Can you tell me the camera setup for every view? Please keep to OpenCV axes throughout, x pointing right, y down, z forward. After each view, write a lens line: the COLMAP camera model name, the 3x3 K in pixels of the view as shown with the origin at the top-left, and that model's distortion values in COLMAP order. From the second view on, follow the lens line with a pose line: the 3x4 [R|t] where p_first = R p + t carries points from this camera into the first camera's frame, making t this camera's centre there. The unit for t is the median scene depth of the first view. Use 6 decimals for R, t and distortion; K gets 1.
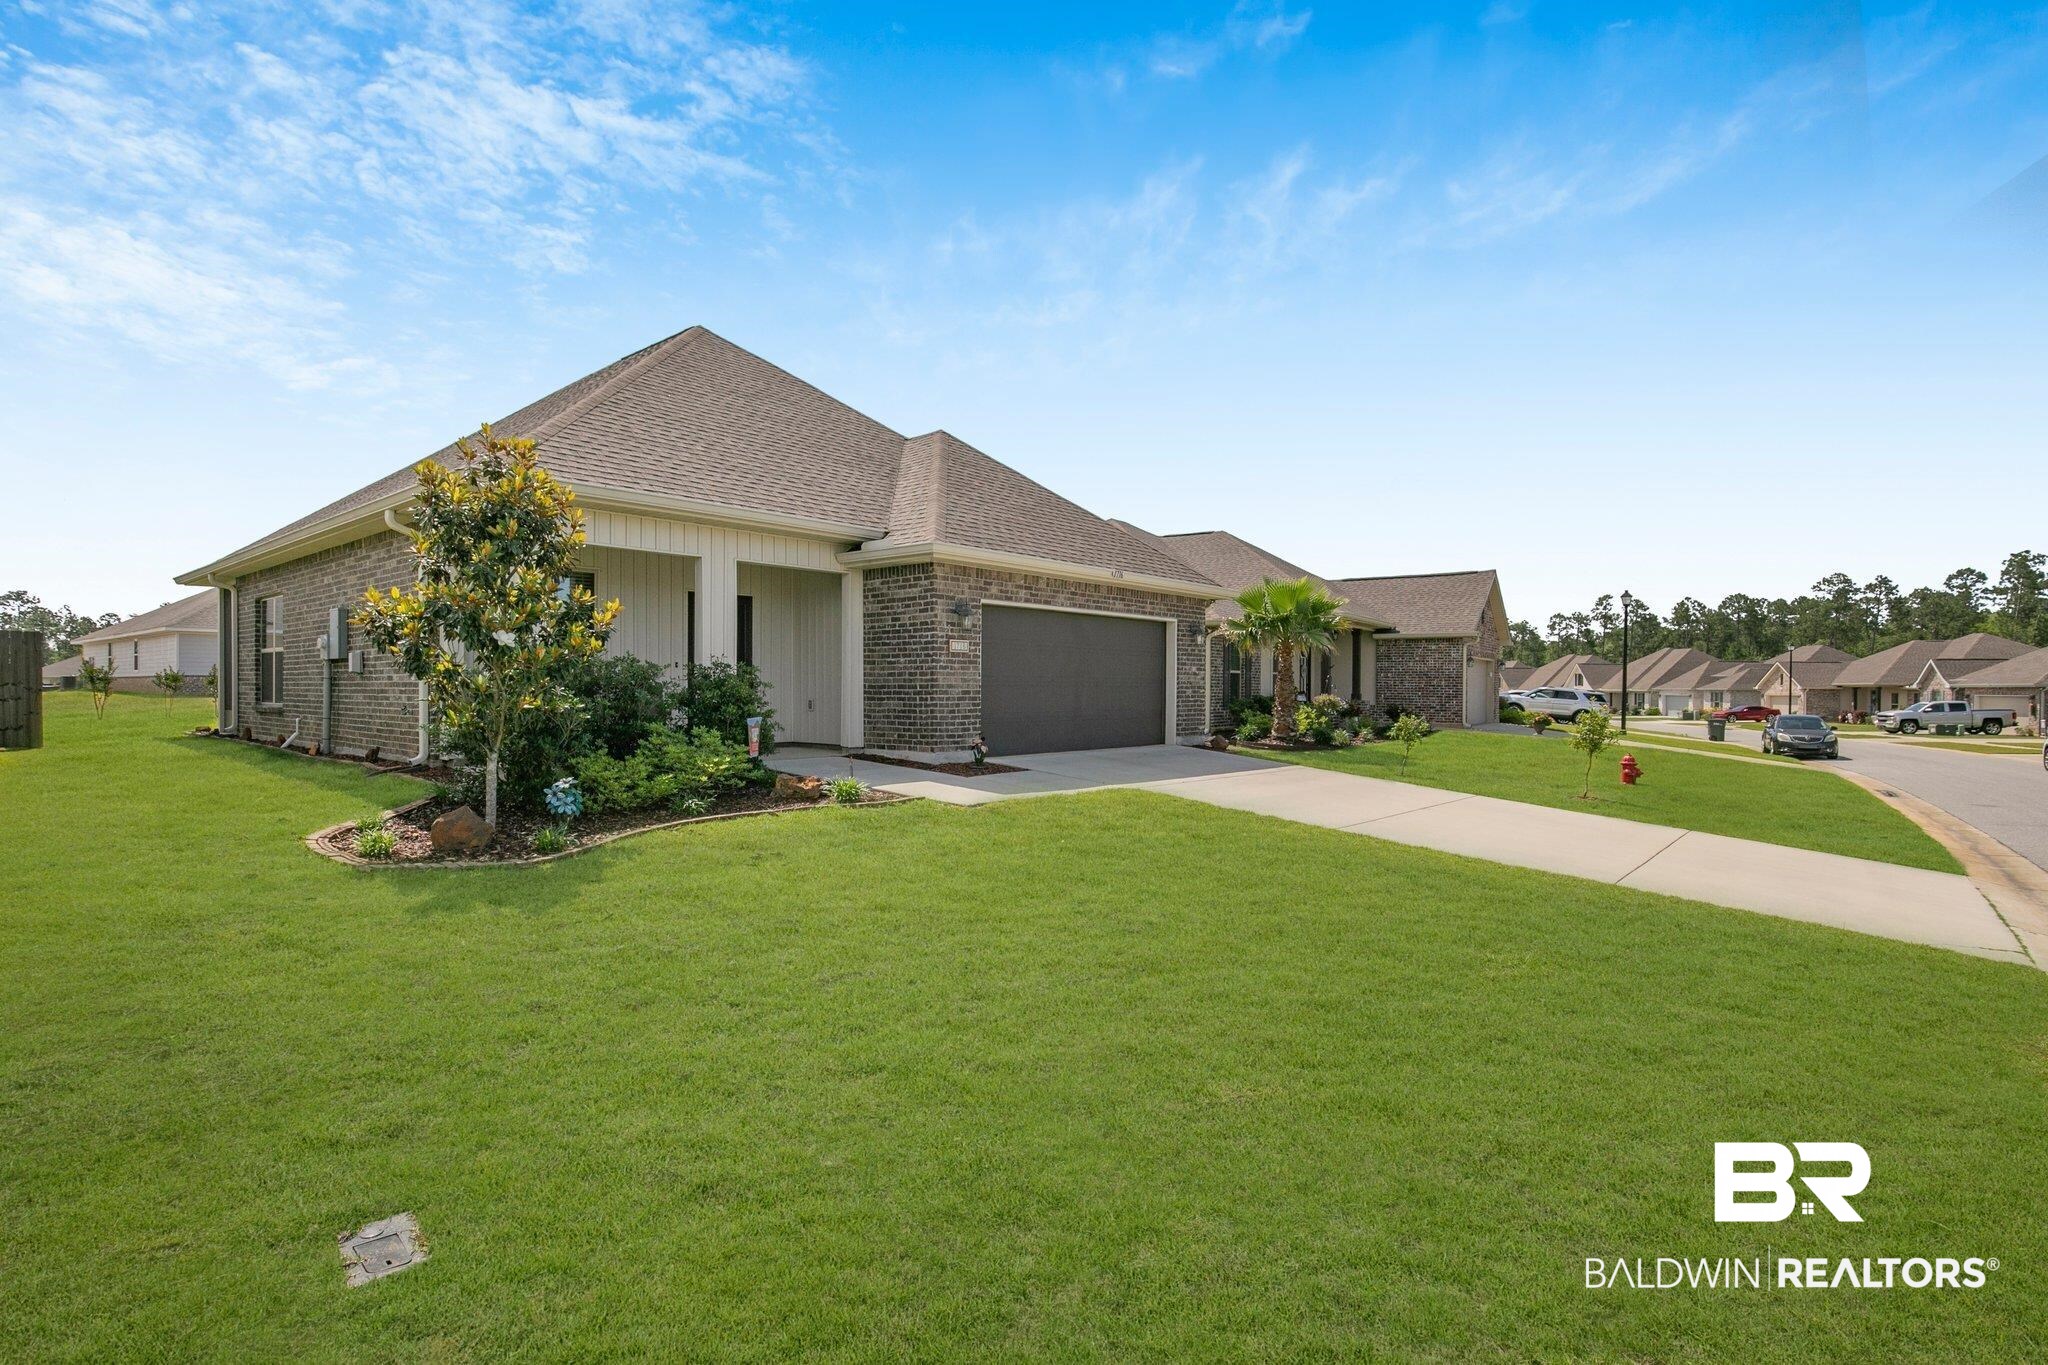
lens RADIAL K [[965.4, 0, 1023.1], [0, 965.4, 693.5], [0, 0, 1]] dist [-0.018612, 0.000076]
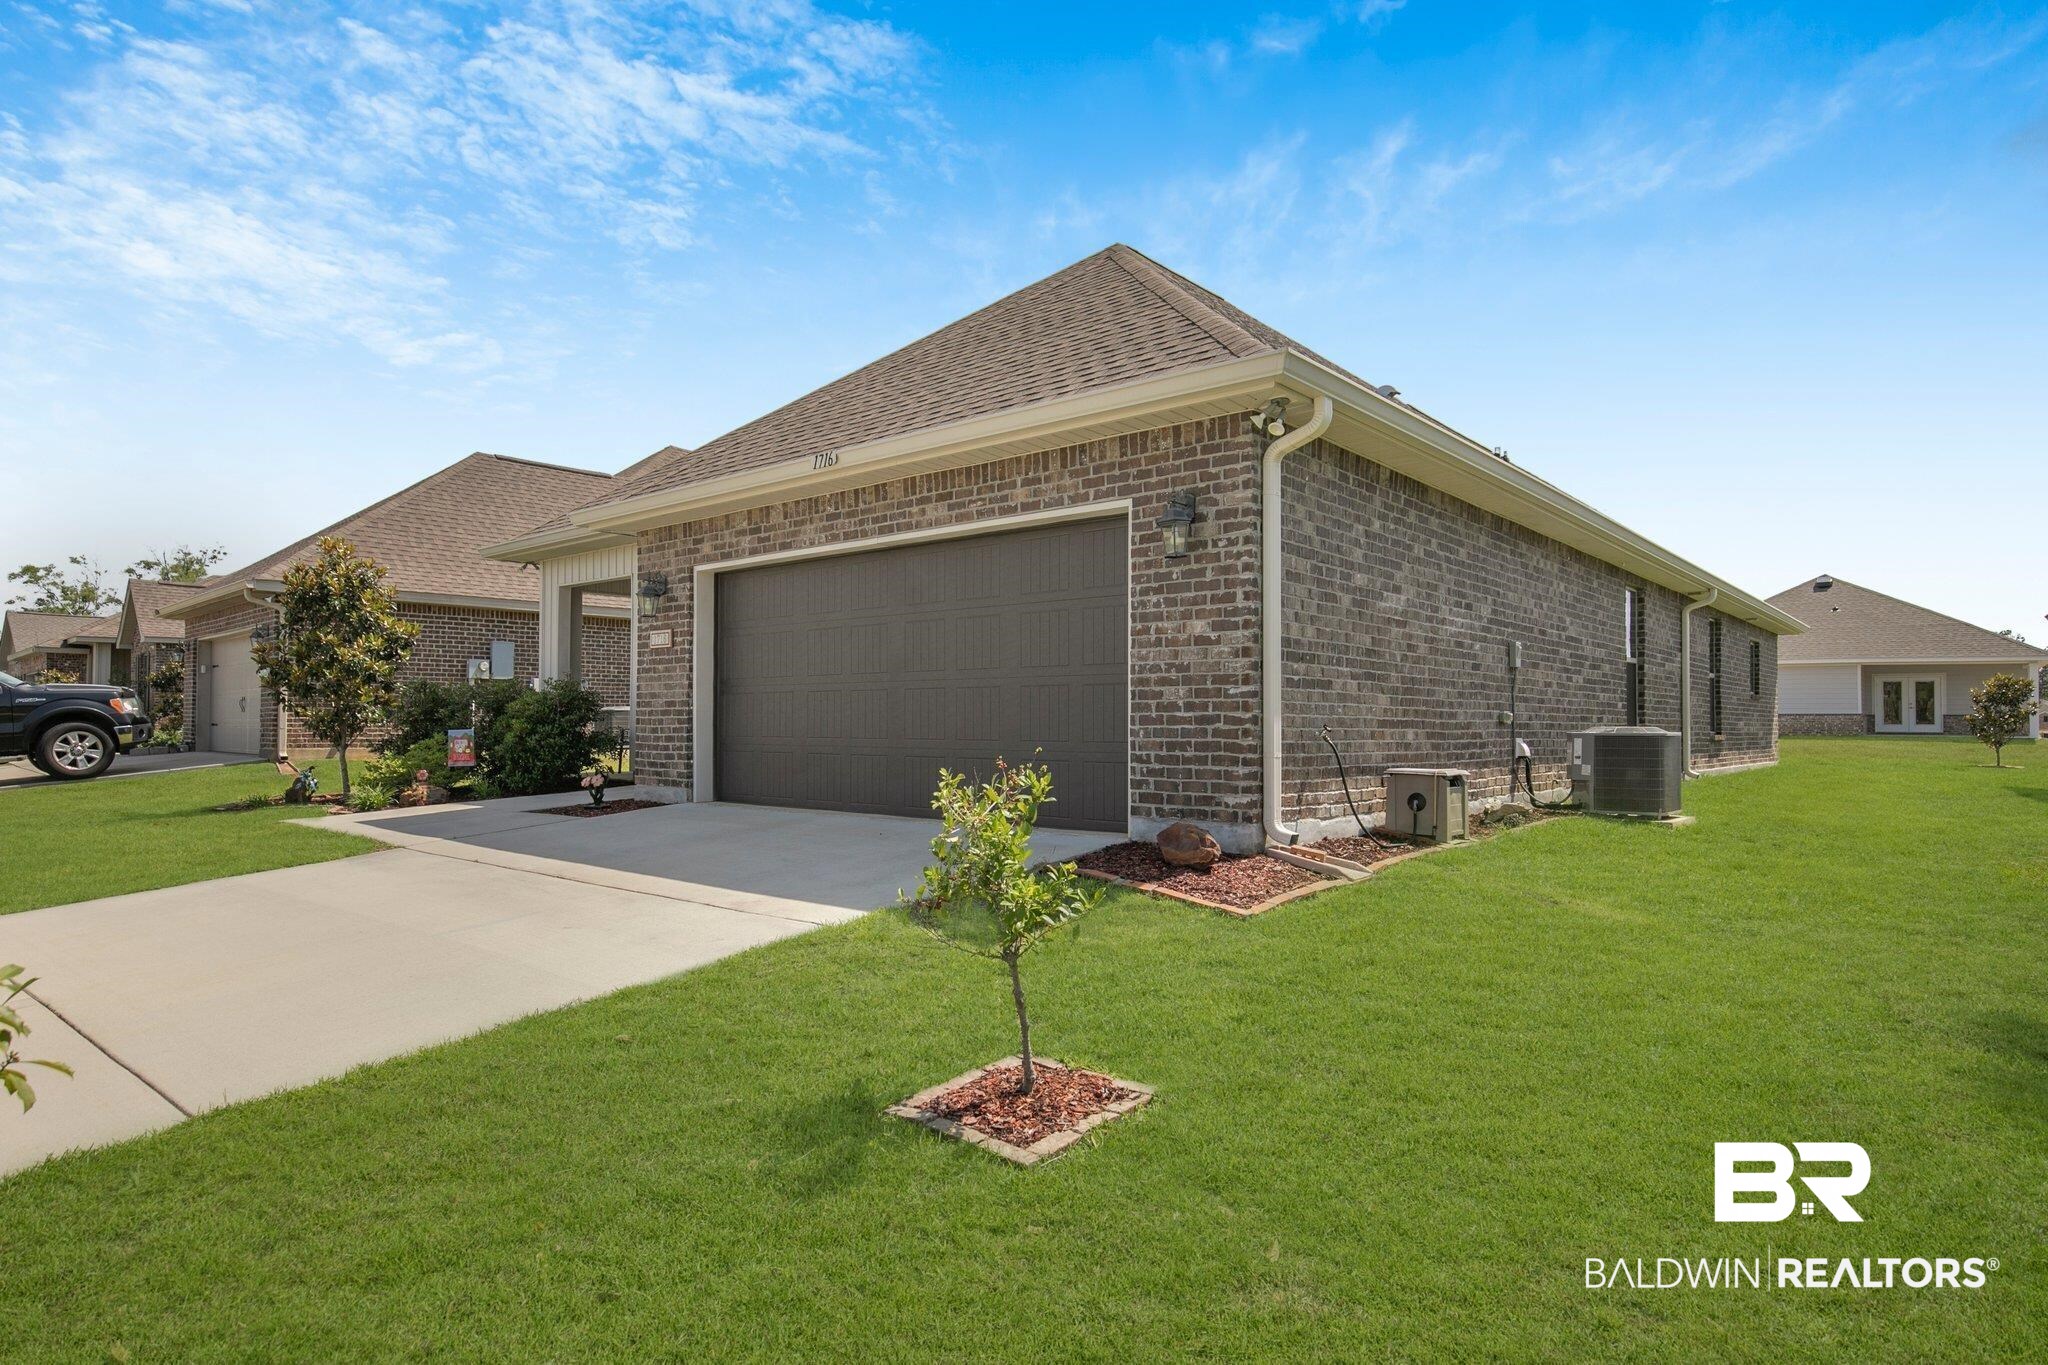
lens RADIAL K [[1152.1, 0, 1017.4], [0, 1152.1, 699.3], [0, 0, 1]] dist [0.020175, -0.000827]
pose [[0.007705, -0.034091, -0.999389, 0.749586], [-0.015011, 0.999302, -0.034203, 0.019633], [0.999858, 0.015265, 0.007188, 1.194619]]
